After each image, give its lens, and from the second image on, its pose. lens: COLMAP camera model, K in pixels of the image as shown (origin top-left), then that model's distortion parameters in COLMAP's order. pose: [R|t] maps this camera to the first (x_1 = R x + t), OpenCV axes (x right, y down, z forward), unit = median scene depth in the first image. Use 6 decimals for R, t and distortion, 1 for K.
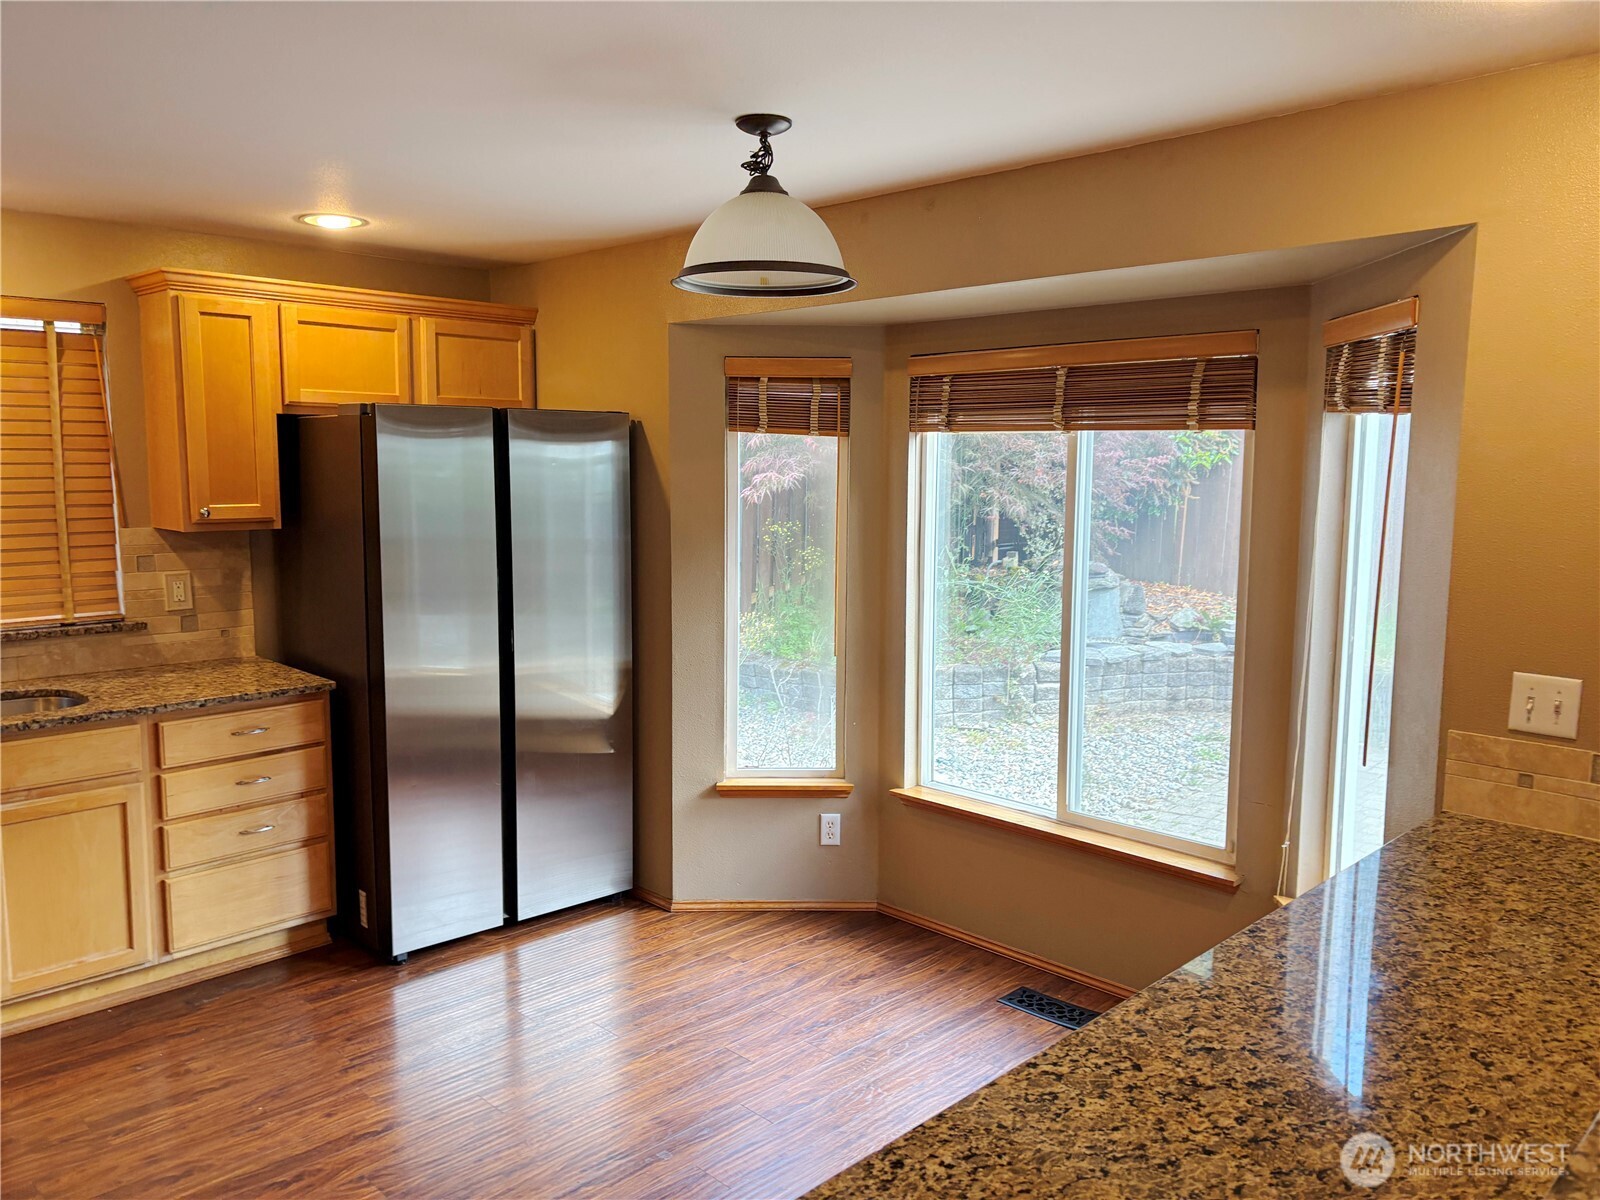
lens RADIAL K [[1228.4, 0, 809.7], [0, 1228.4, 597.8], [0, 0, 1]] dist [0.015454, 0.003110]
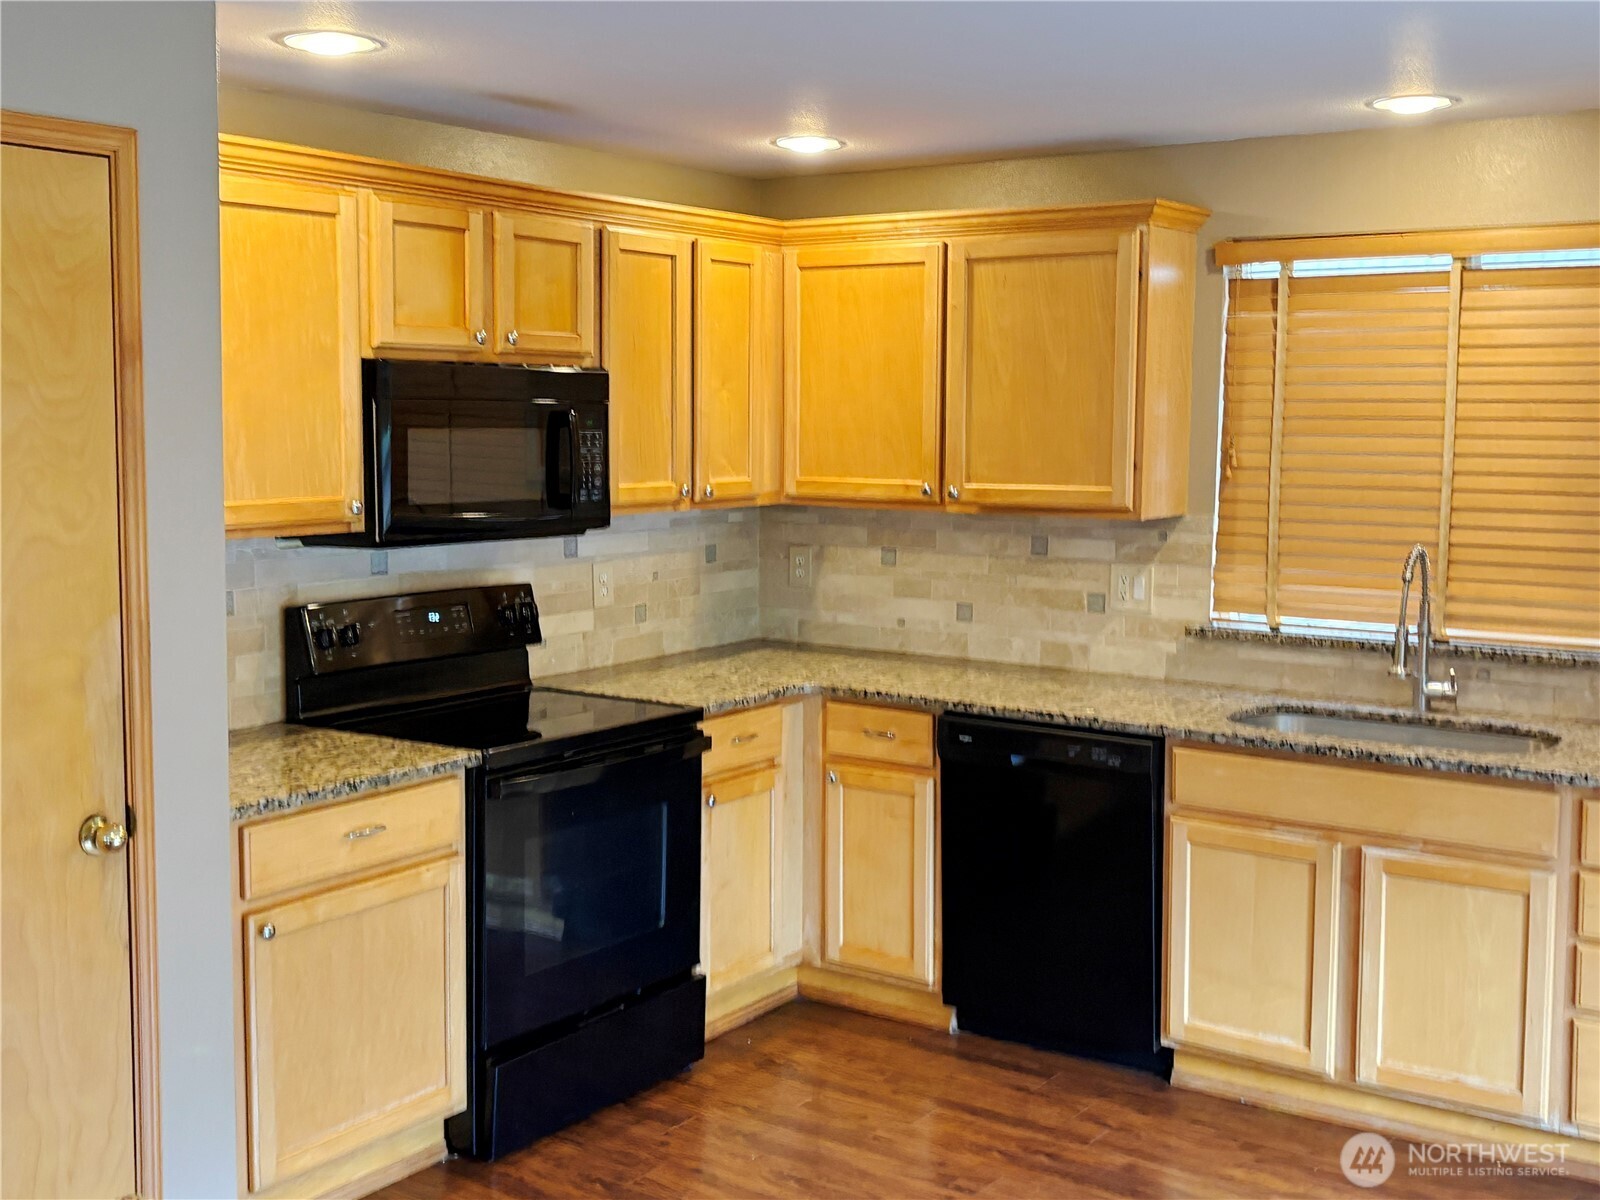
lens RADIAL K [[1777.3, 0, 803.1], [0, 1777.3, 592.0], [0, 0, 1]] dist [-0.004395, 0.000000]
pose [[0.185080, 0.092486, -0.978362, 0.340908], [-0.118515, 0.990396, 0.071204, -0.033379], [0.975551, 0.102772, 0.194263, 0.307754]]
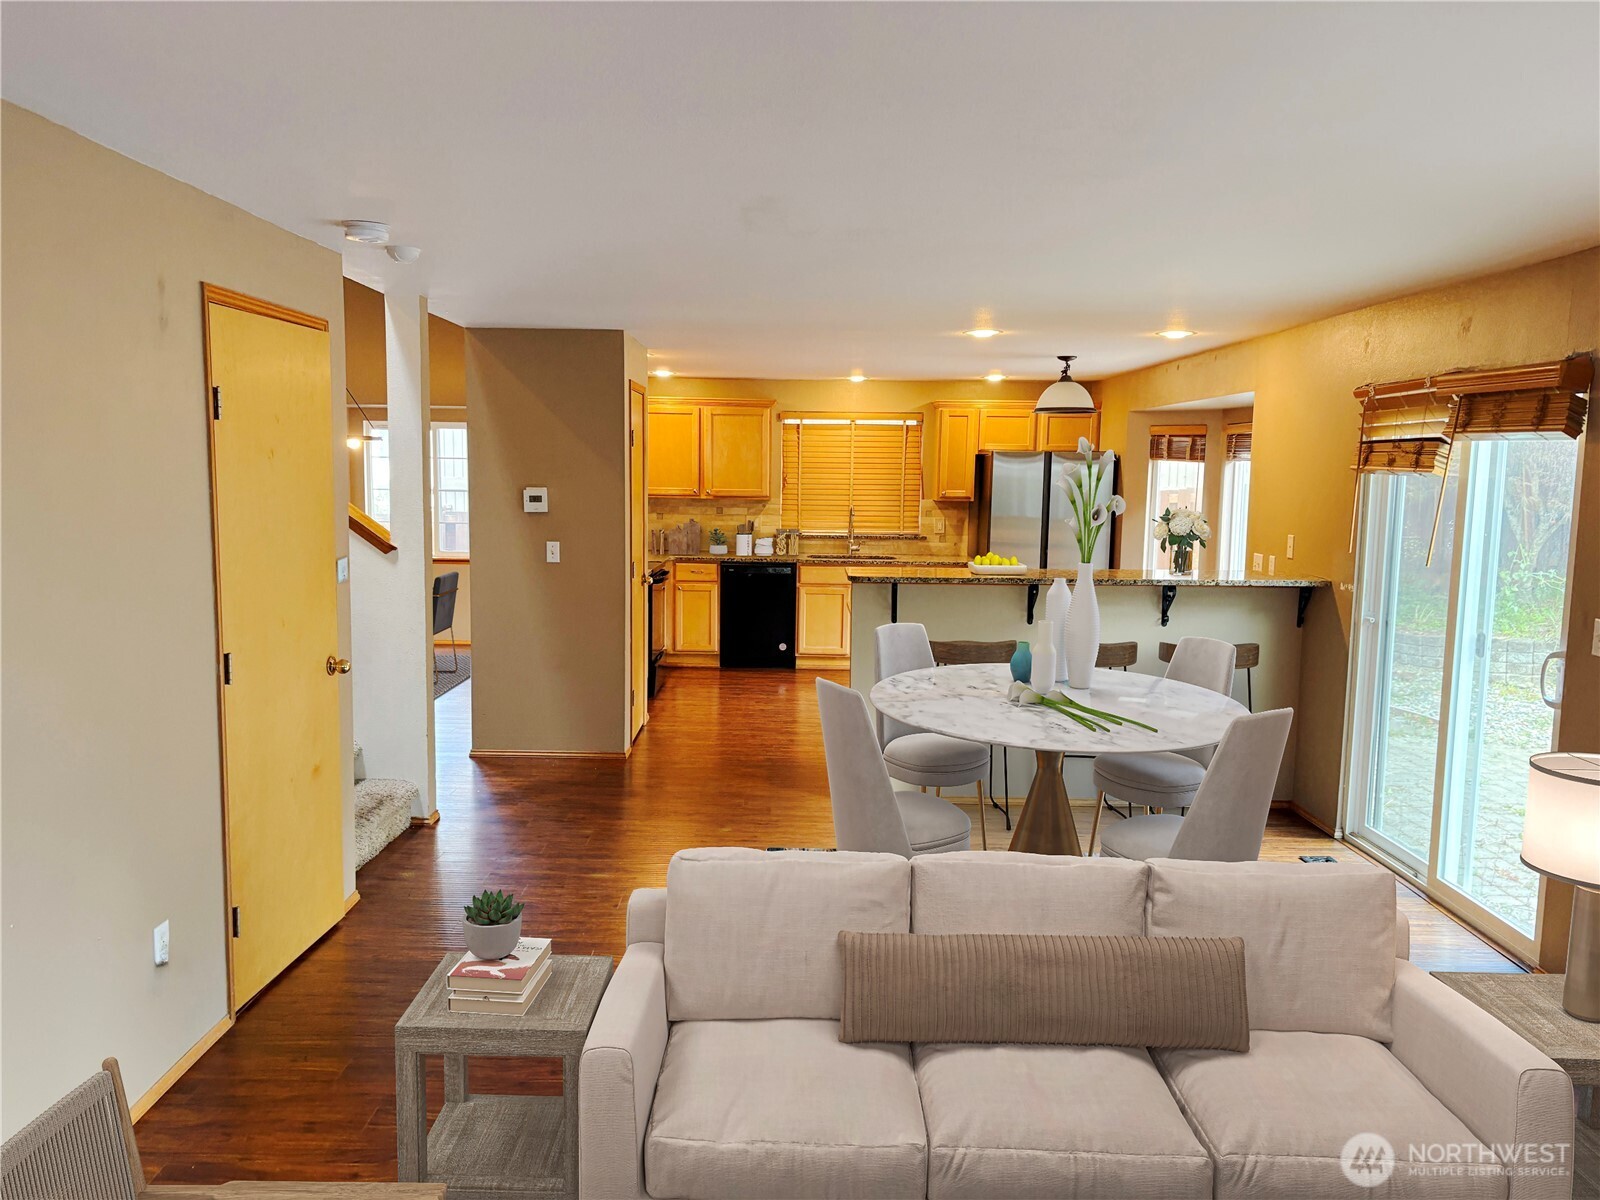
lens RADIAL K [[1228.4, 0, 798.7], [0, 1228.4, 607.6], [0, 0, 1]] dist [0.015454, 0.003110]
pose [[0.720720, 0.077633, -0.688866, 1.048358], [-0.087373, 0.995958, 0.020827, 0.138362], [0.687698, 0.045178, 0.724590, -1.030530]]
